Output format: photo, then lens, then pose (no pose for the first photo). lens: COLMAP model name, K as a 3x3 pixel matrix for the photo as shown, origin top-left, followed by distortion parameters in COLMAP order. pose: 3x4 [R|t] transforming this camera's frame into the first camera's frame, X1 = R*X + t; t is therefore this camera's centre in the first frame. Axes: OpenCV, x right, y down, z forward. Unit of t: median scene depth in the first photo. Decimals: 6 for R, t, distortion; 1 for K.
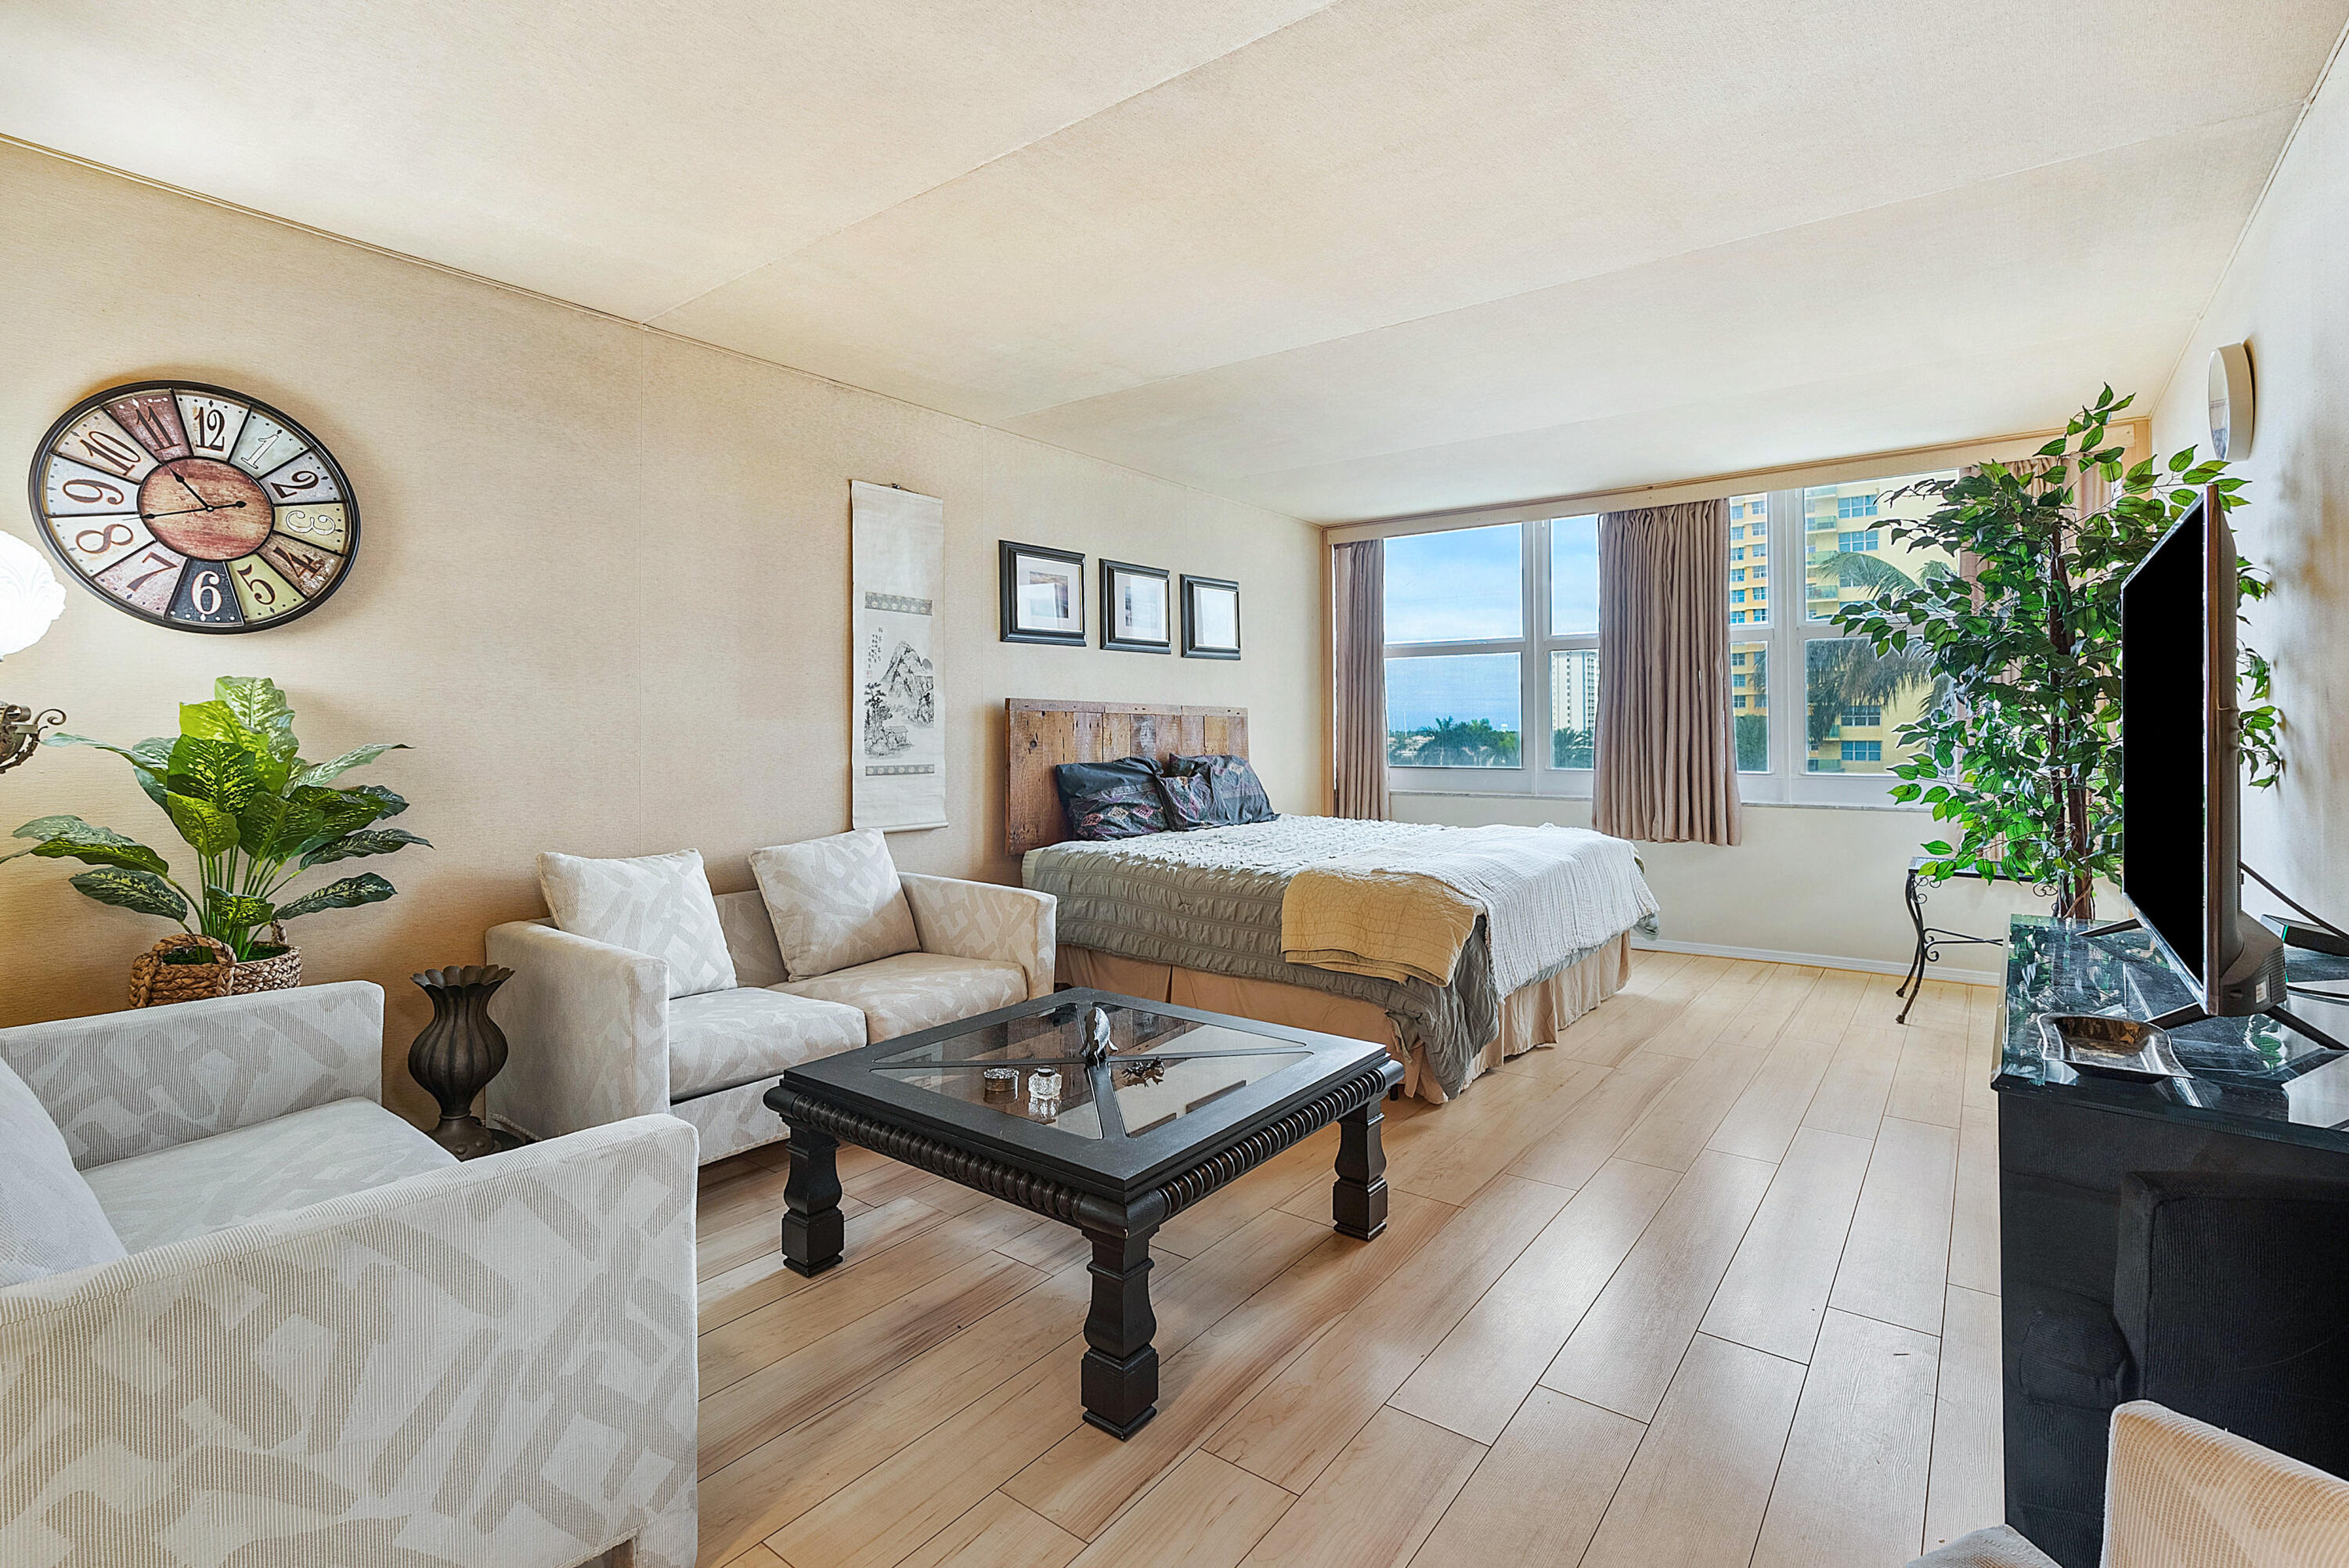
lens RADIAL K [[1076.1, 0, 1179.3], [0, 1076.1, 729.4], [0, 0, 1]] dist [-0.005305, 0.001065]
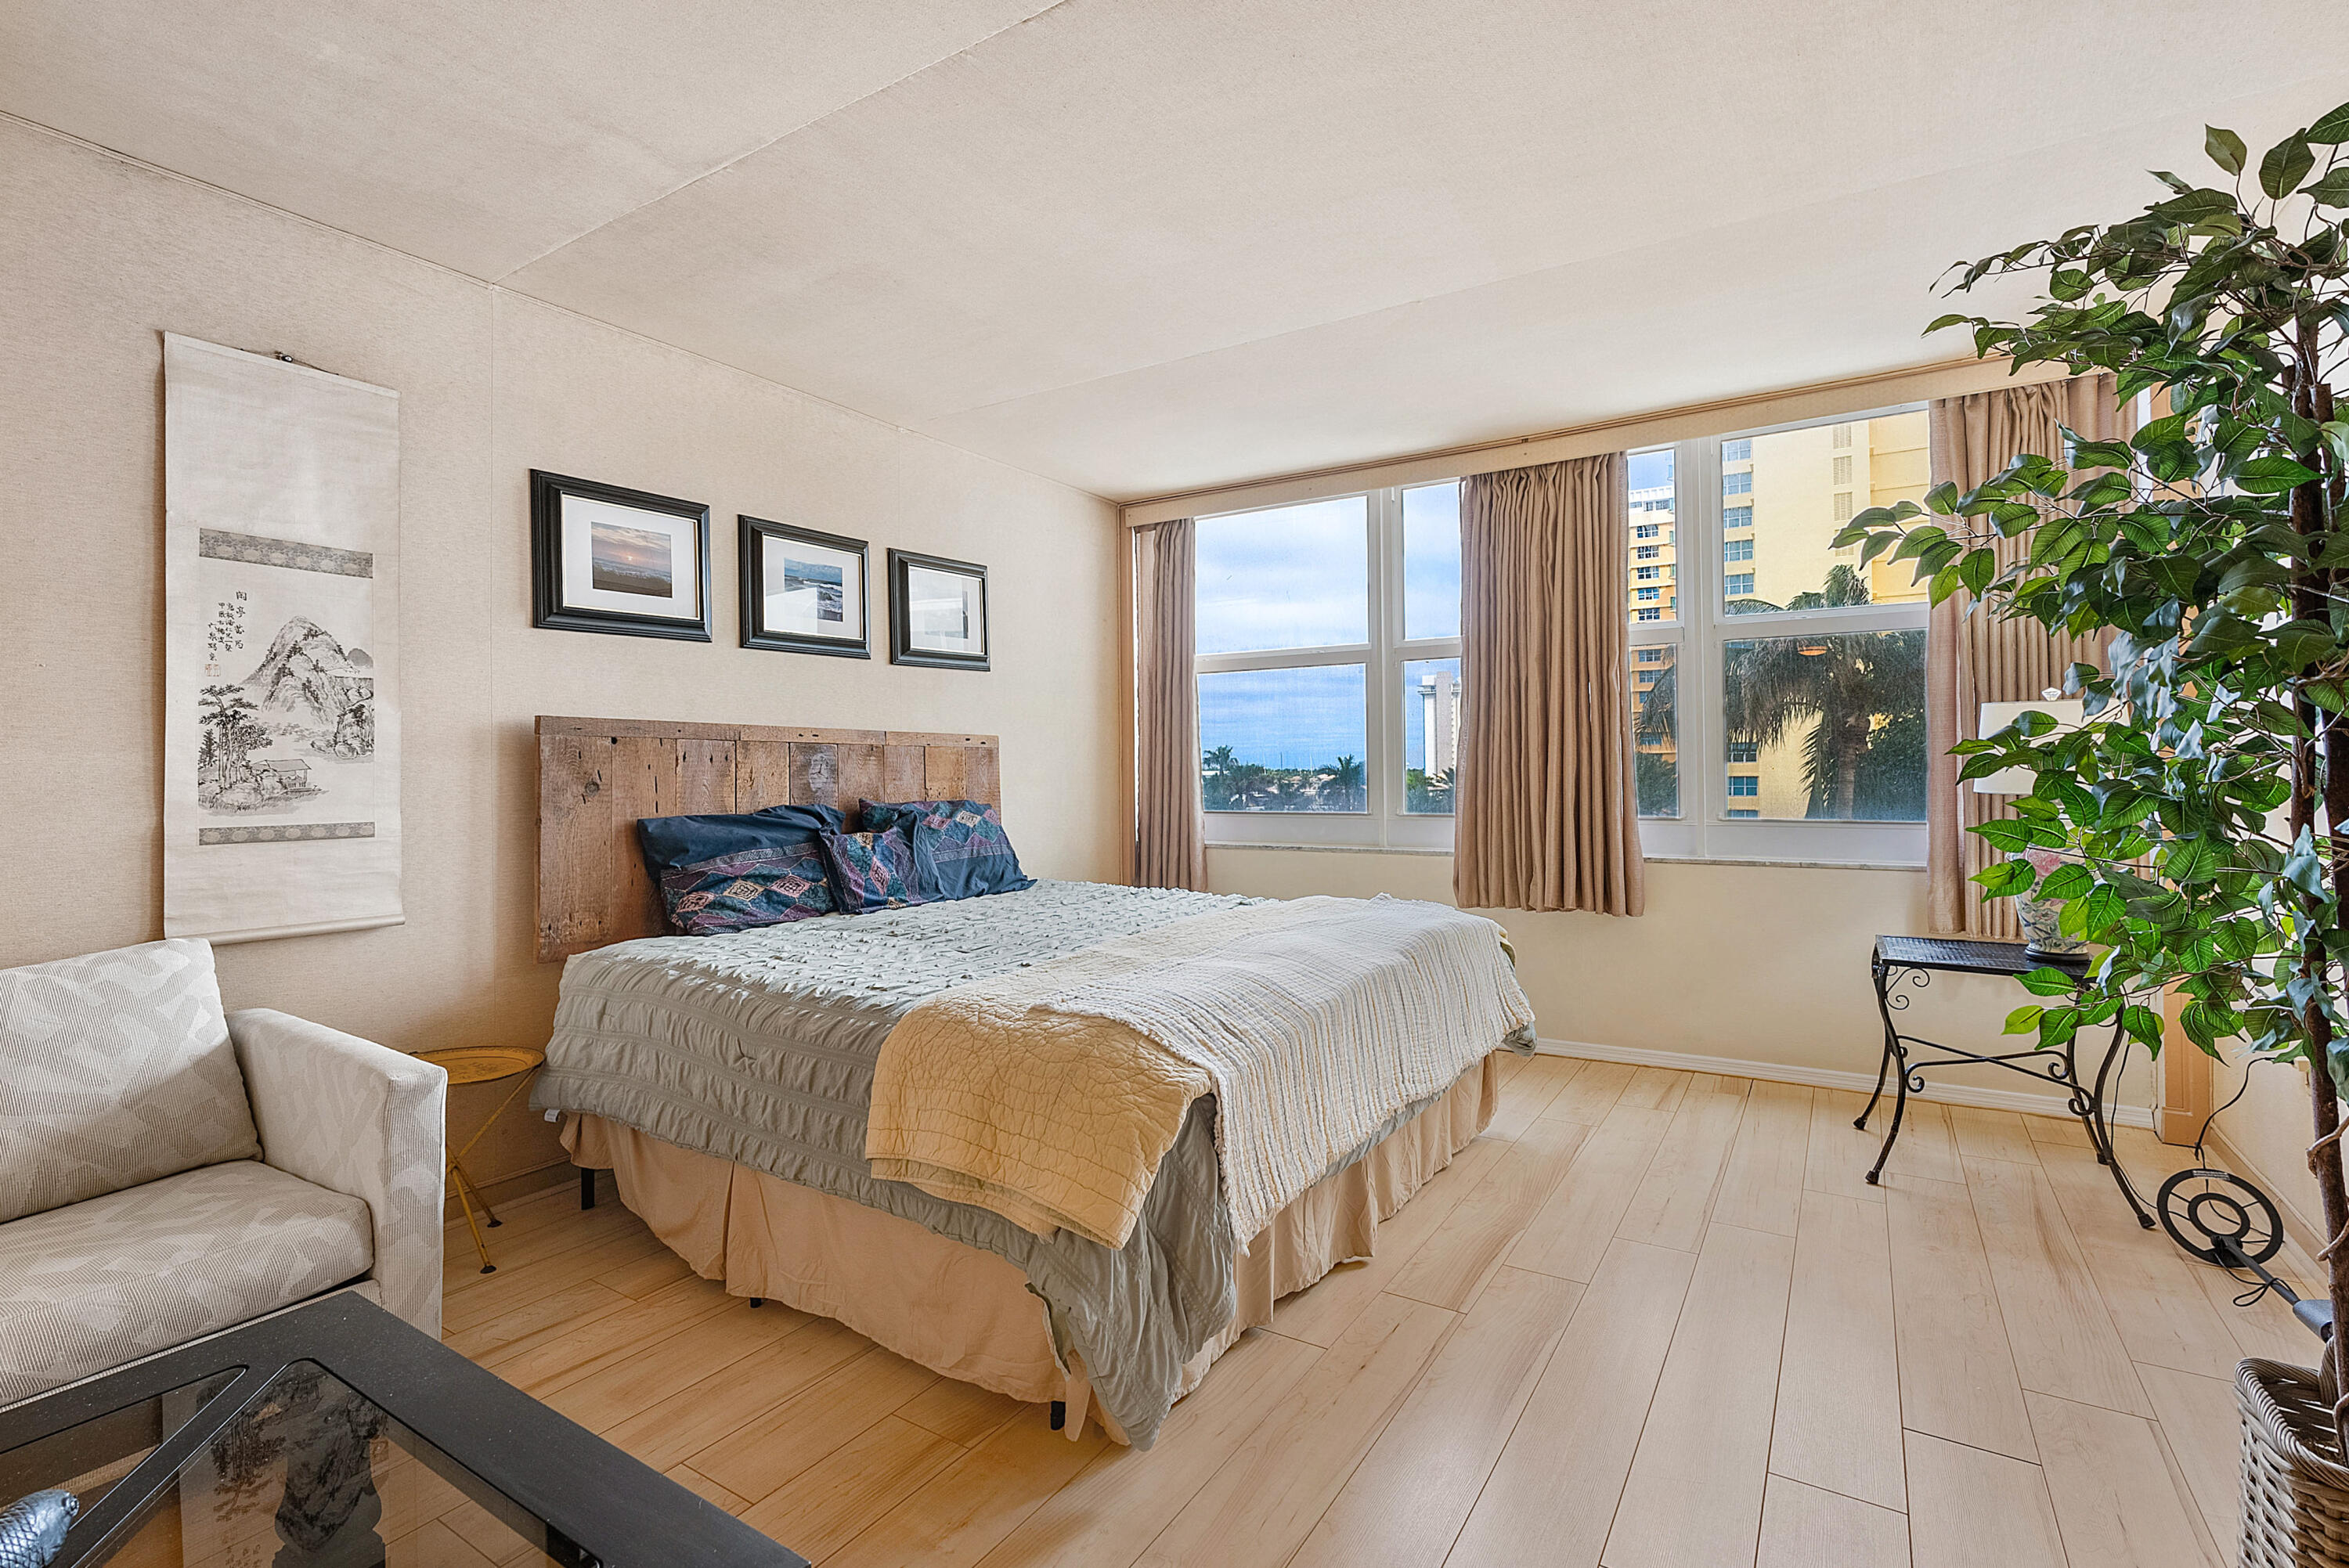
lens RADIAL K [[1076.1, 0, 1171.6], [0, 1076.1, 774.6], [0, 0, 1]] dist [-0.005305, 0.001065]
pose [[0.996816, -0.006342, 0.079484, 0.158170], [0.005914, 0.999967, 0.005618, 0.004349], [-0.079517, -0.005130, 0.996820, 0.326328]]
